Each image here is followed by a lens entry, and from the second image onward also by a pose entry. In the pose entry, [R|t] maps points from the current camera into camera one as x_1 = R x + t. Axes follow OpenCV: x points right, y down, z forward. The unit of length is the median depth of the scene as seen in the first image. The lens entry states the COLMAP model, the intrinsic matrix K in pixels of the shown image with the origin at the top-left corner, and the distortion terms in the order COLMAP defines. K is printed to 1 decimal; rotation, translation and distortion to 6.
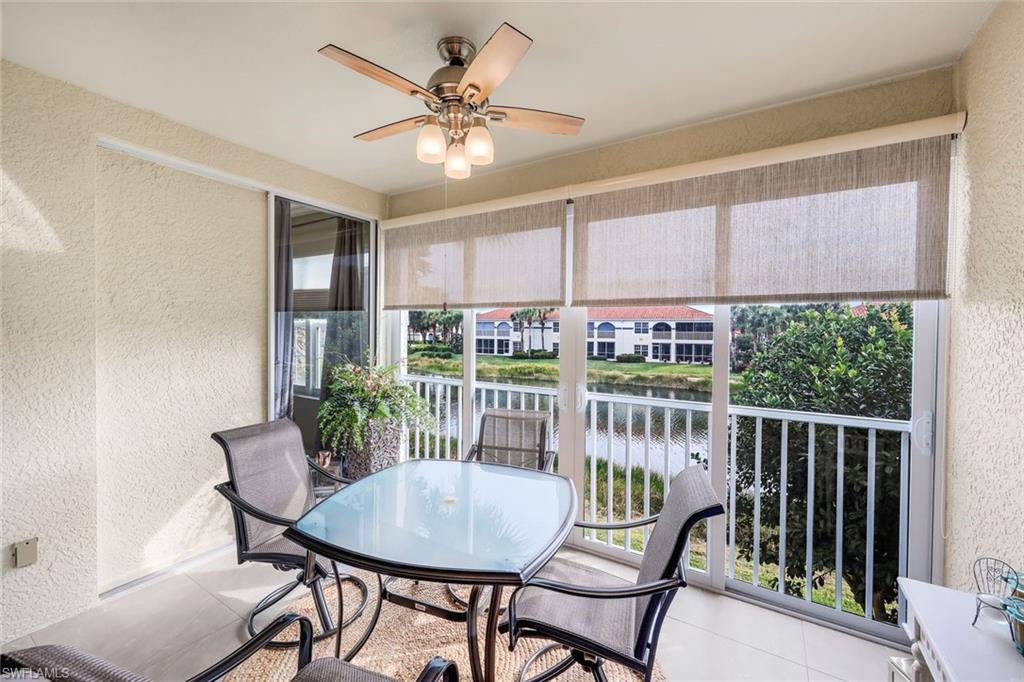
lens RADIAL K [[413.1, 0, 517.5], [0, 413.1, 336.3], [0, 0, 1]] dist [-0.000161, 0.000061]
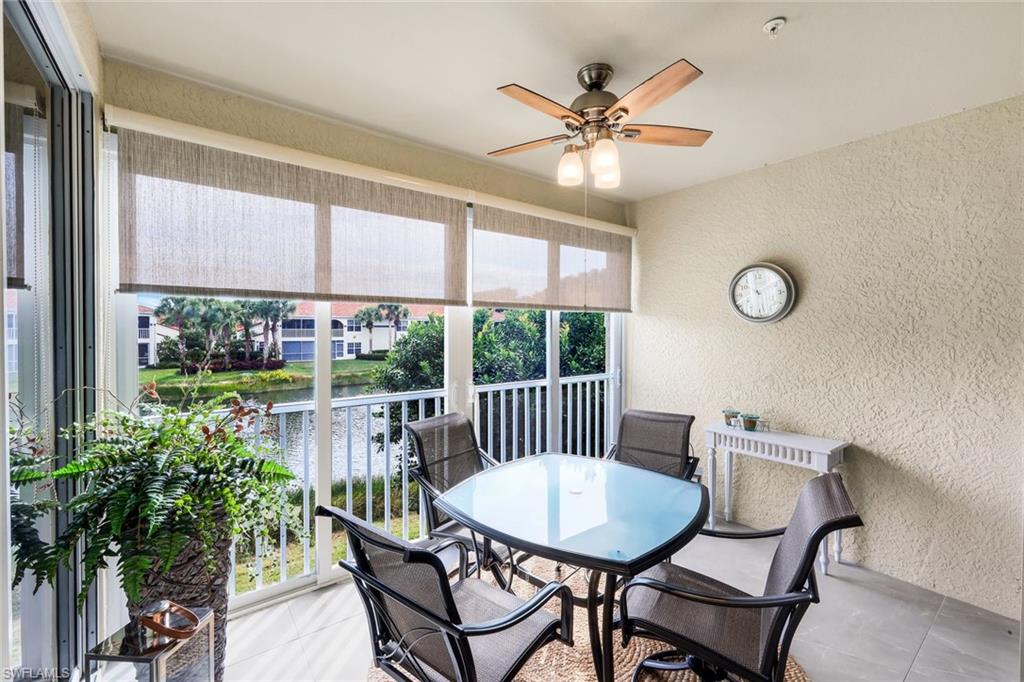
lens RADIAL K [[426.2, 0, 510.5], [0, 426.2, 335.0], [0, 0, 1]] dist [0.000448, 0.000084]
pose [[0.375835, -0.024154, 0.926372, -0.620851], [0.017331, 0.999669, 0.019034, -0.014023], [-0.926525, 0.008901, 0.376129, 0.376089]]
